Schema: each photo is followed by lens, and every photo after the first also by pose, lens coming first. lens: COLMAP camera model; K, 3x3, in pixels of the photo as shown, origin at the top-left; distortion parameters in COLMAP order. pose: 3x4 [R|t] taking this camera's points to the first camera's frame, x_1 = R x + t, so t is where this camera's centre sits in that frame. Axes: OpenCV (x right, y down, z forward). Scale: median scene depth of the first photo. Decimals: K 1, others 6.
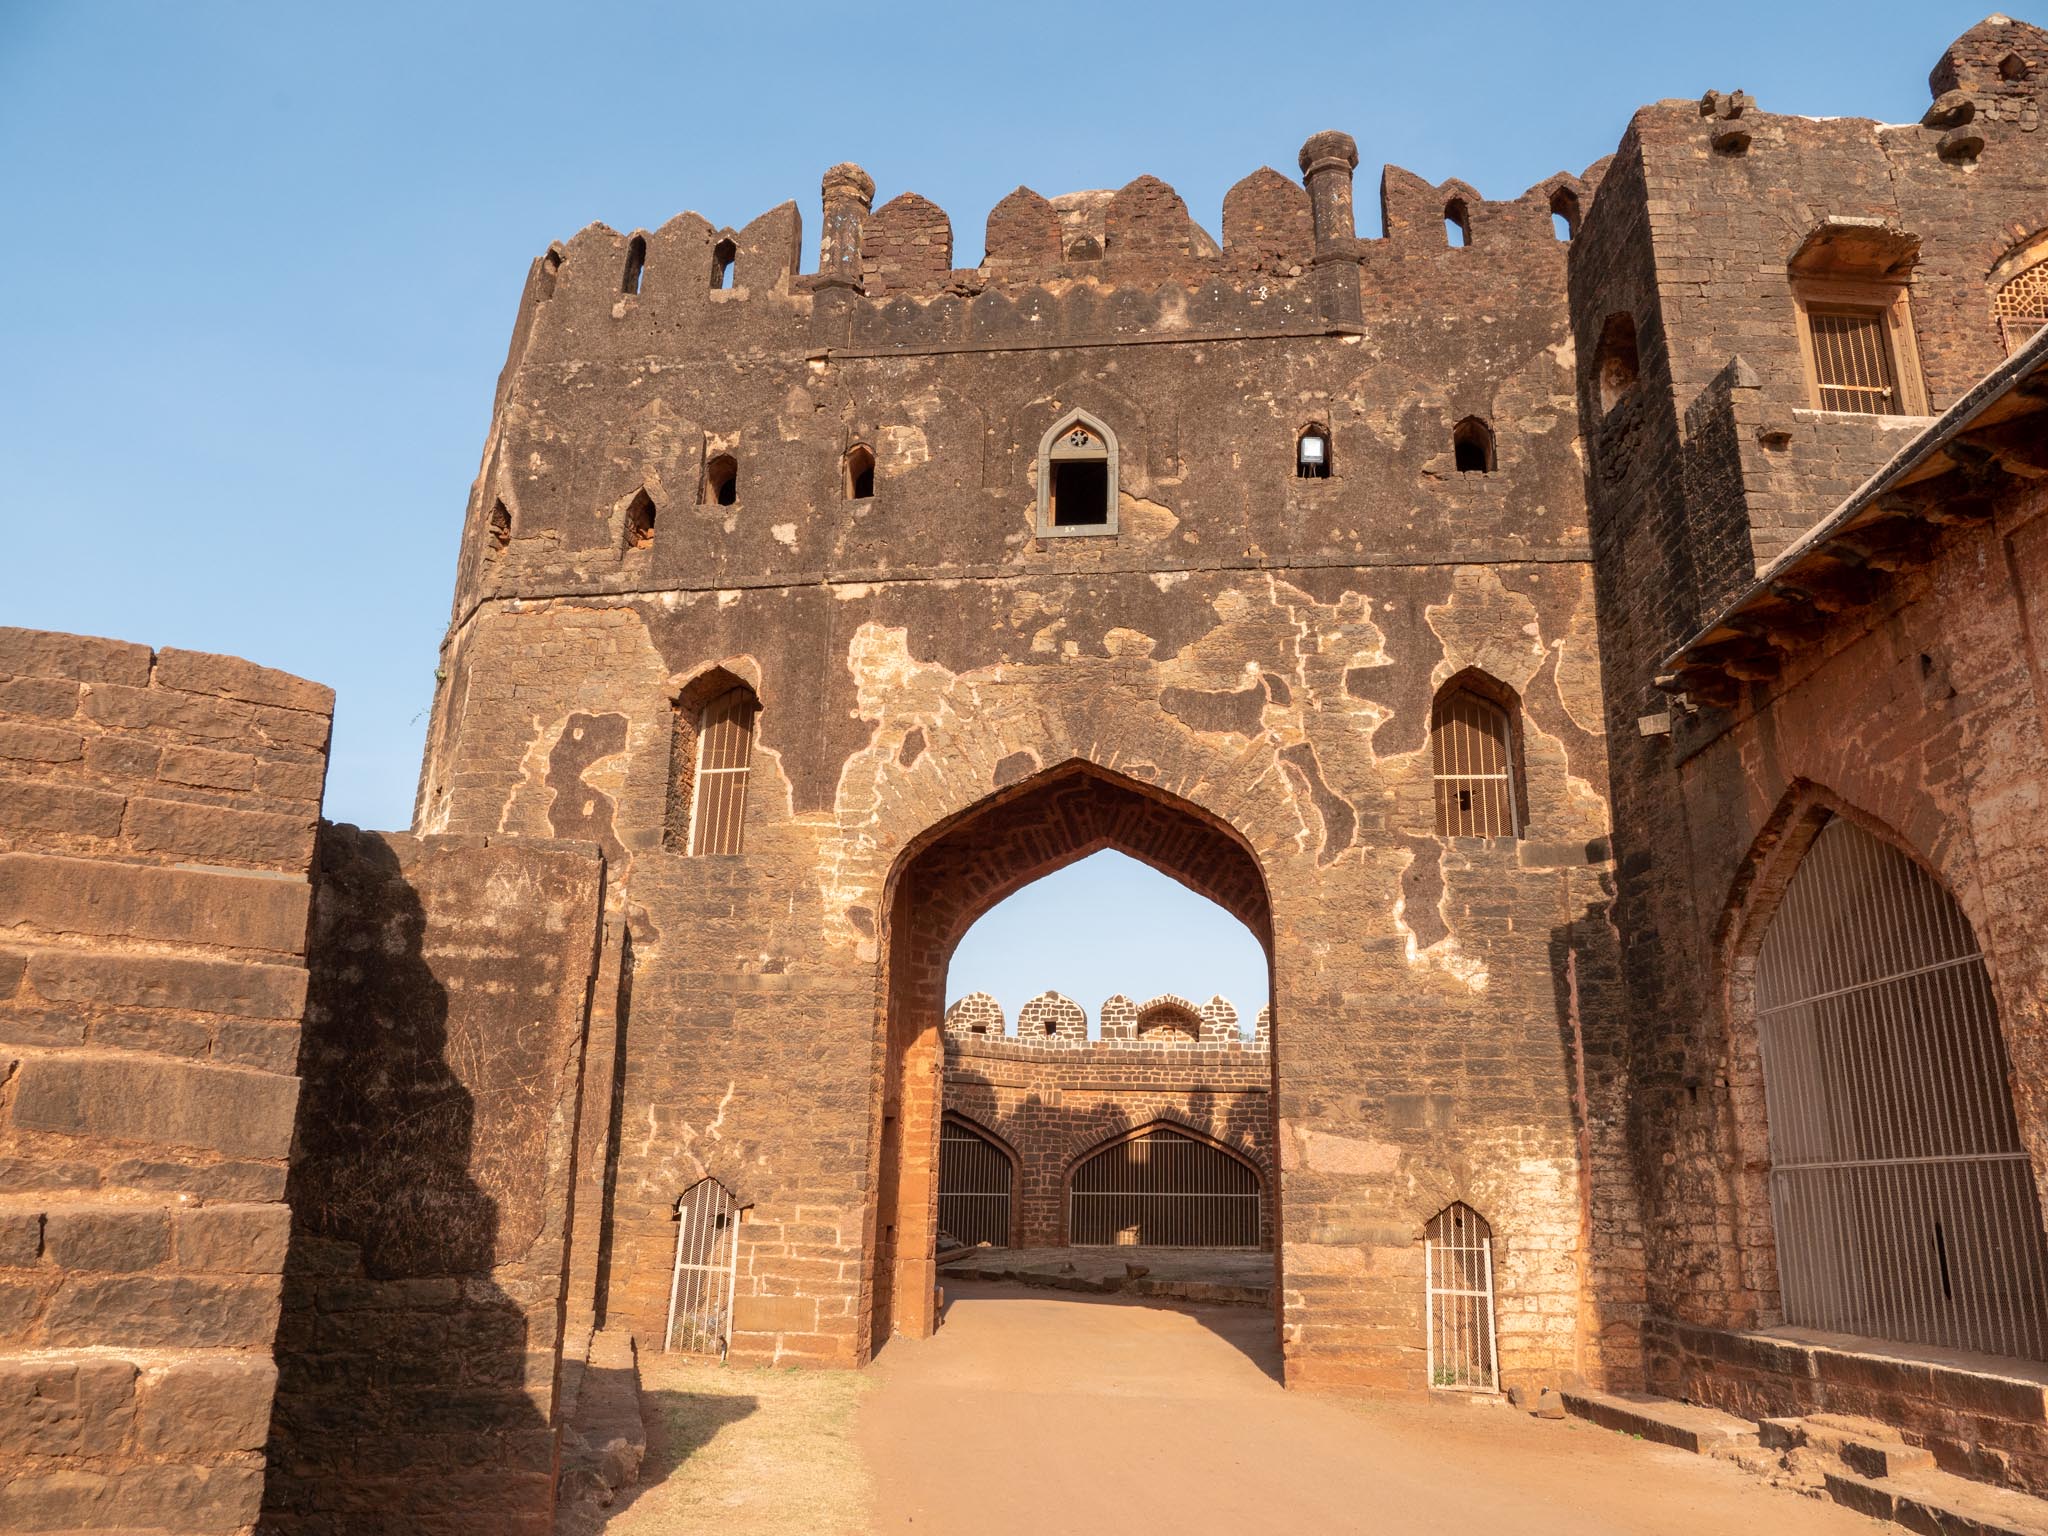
lens RADIAL K [[1442.8, 0, 1033.9], [0, 1442.8, 767.4], [0, 0, 1]] dist [-0.035311, 0.004042]
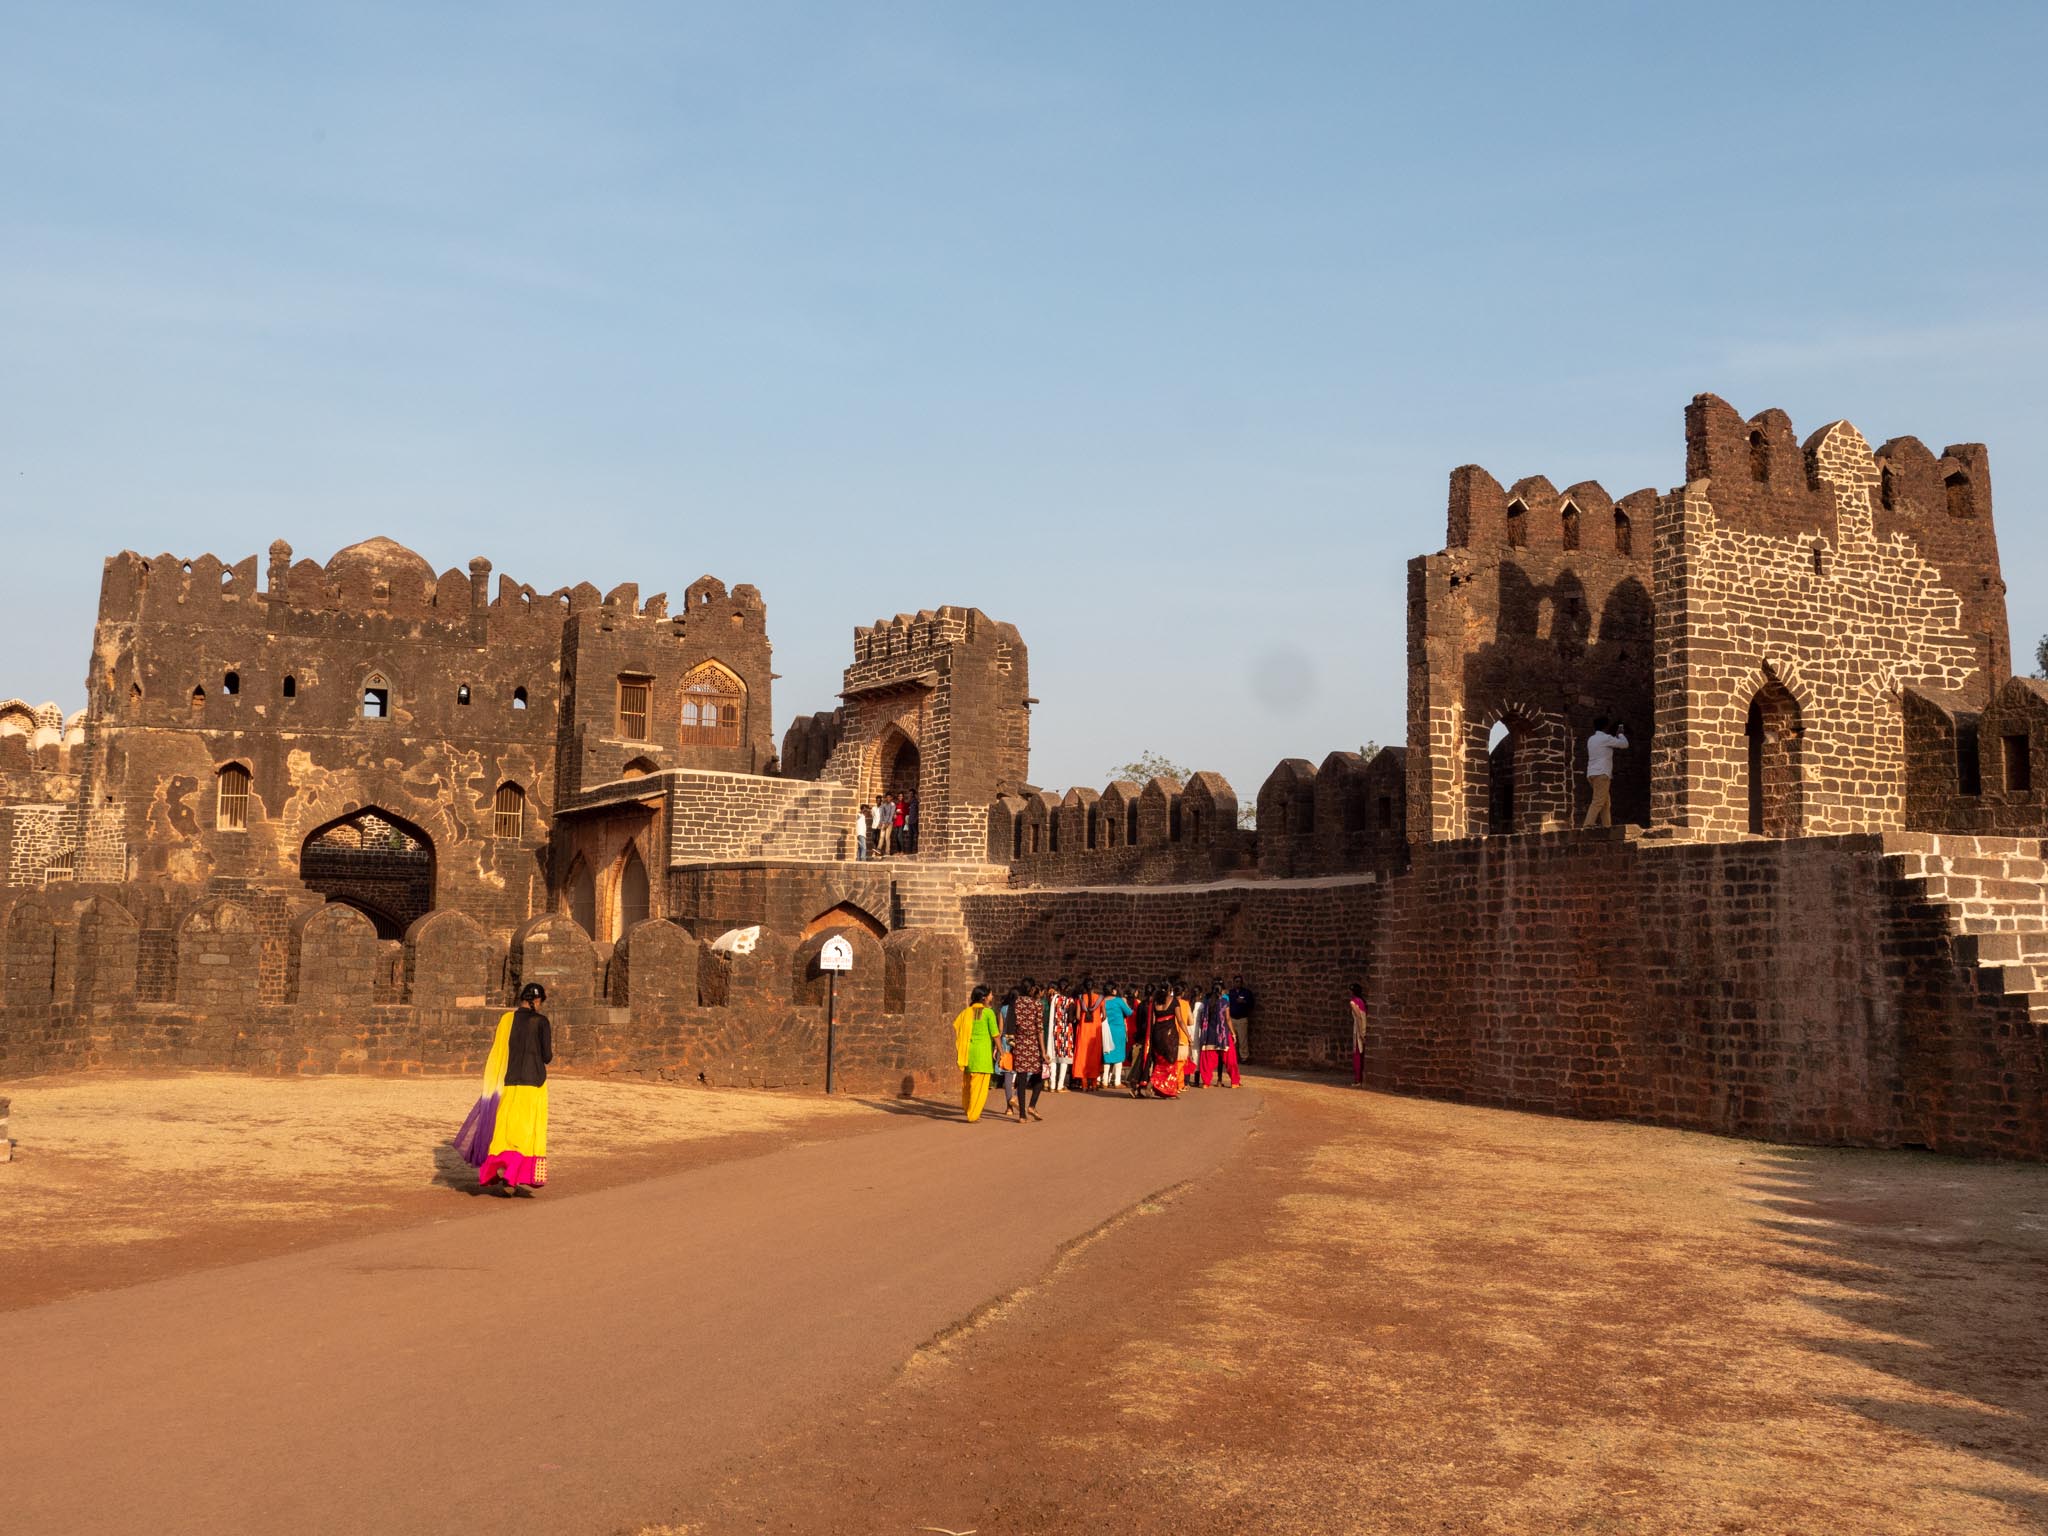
lens RADIAL K [[2143.0, 0, 1026.5], [0, 2143.0, 771.8], [0, 0, 1]] dist [-0.004108, 0.000000]
pose [[0.892375, 0.034617, 0.449965, -0.713111], [-0.133741, 0.972551, 0.190417, -1.031443], [-0.431022, -0.230102, 0.872510, -3.205405]]
